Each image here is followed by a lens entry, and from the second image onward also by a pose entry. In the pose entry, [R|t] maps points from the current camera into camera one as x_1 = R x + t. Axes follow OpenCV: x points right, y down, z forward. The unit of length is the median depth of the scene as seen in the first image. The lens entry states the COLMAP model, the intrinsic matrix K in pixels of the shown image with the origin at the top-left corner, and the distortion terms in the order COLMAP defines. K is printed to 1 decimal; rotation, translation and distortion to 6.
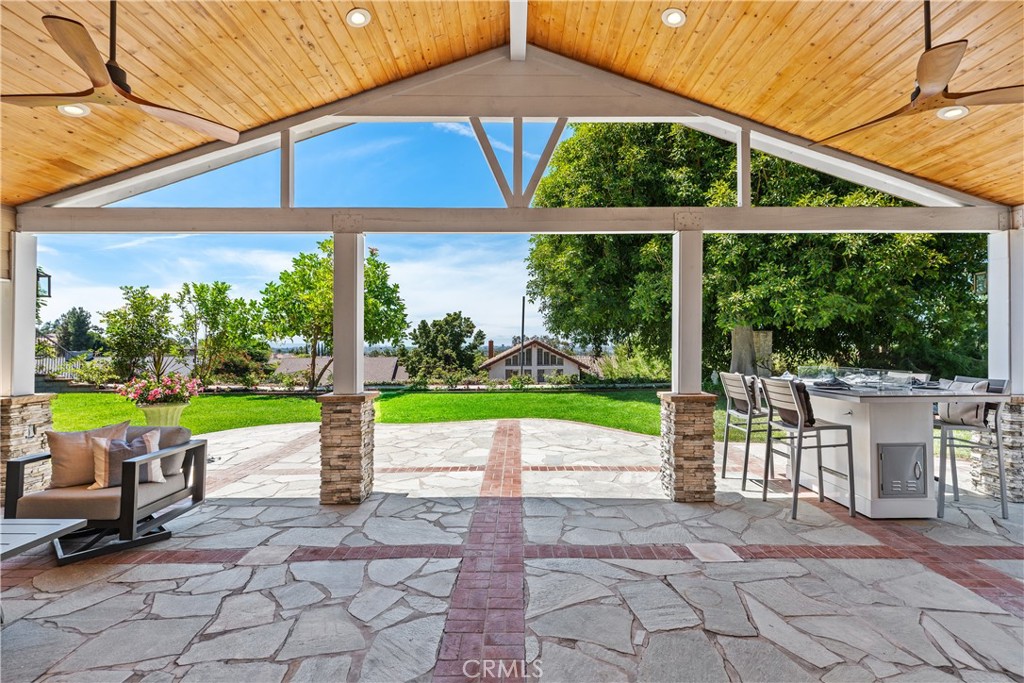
lens RADIAL K [[469.5, 0, 512.0], [0, 469.5, 341.5], [0, 0, 1]] dist [0.010133, -0.000953]
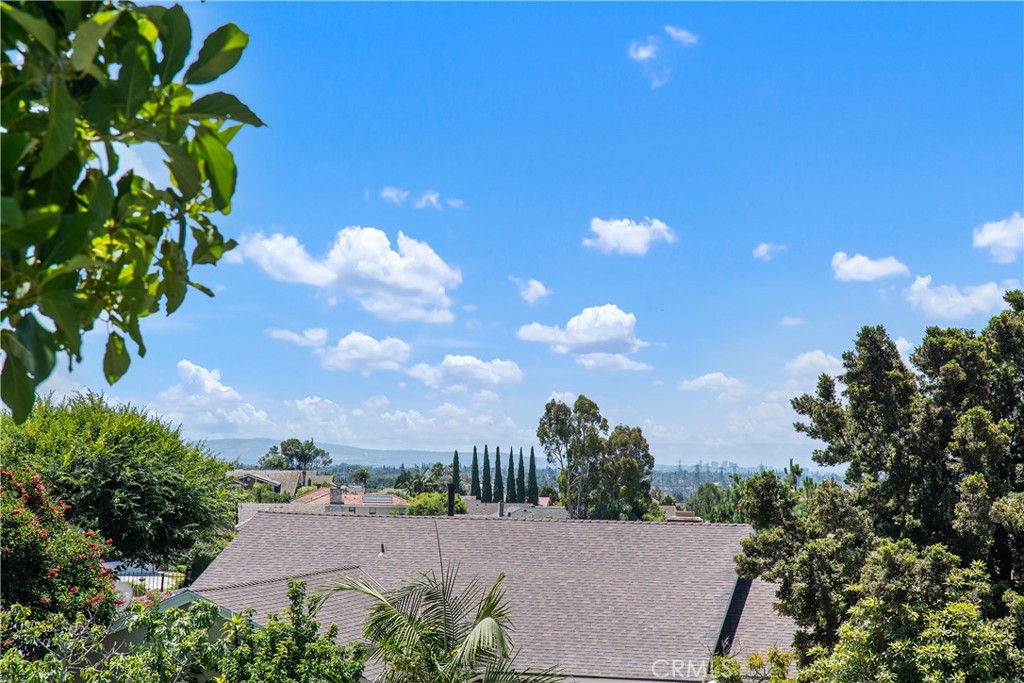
lens RADIAL K [[1982.9, 0, 512.0], [0, 1982.9, 341.5], [0, 0, 1]] dist [0.055820, 0.123337]
pose [[0.920916, -0.003333, -0.389748, -0.054813], [-0.018722, 0.998431, -0.052775, 0.006649], [0.389312, 0.055898, 0.919408, 0.710071]]
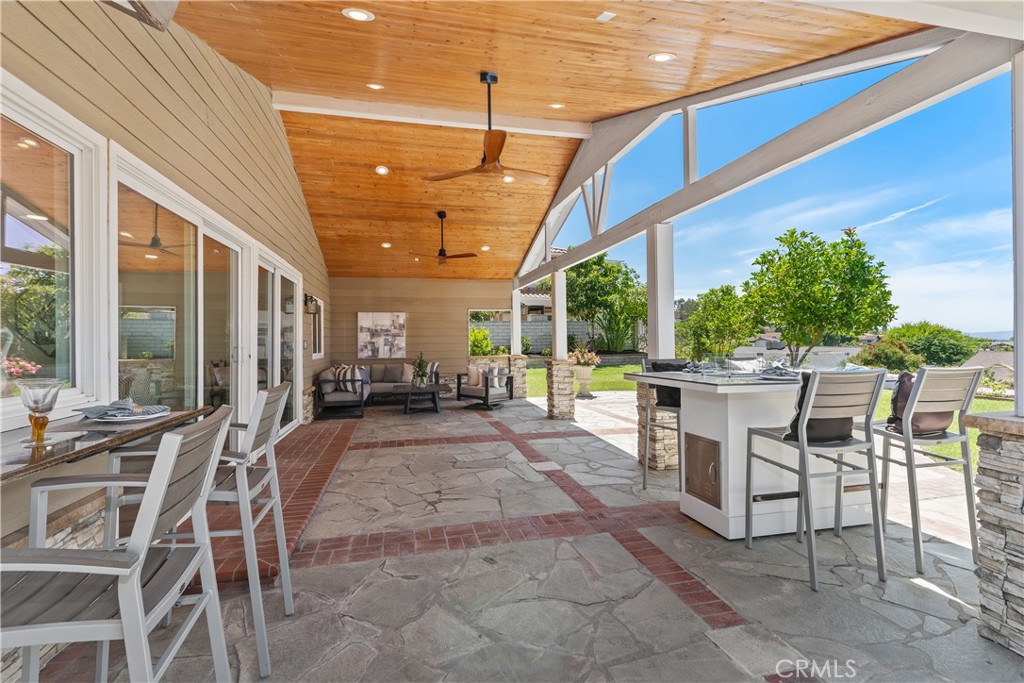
lens RADIAL K [[469.5, 0, 512.0], [0, 469.5, 341.5], [0, 0, 1]] dist [0.010133, -0.000953]
pose [[0.231218, 0.006944, -0.972877, 0.431743], [0.009671, 0.999909, 0.009436, 0.007599], [0.972854, -0.011591, 0.231129, 0.128051]]
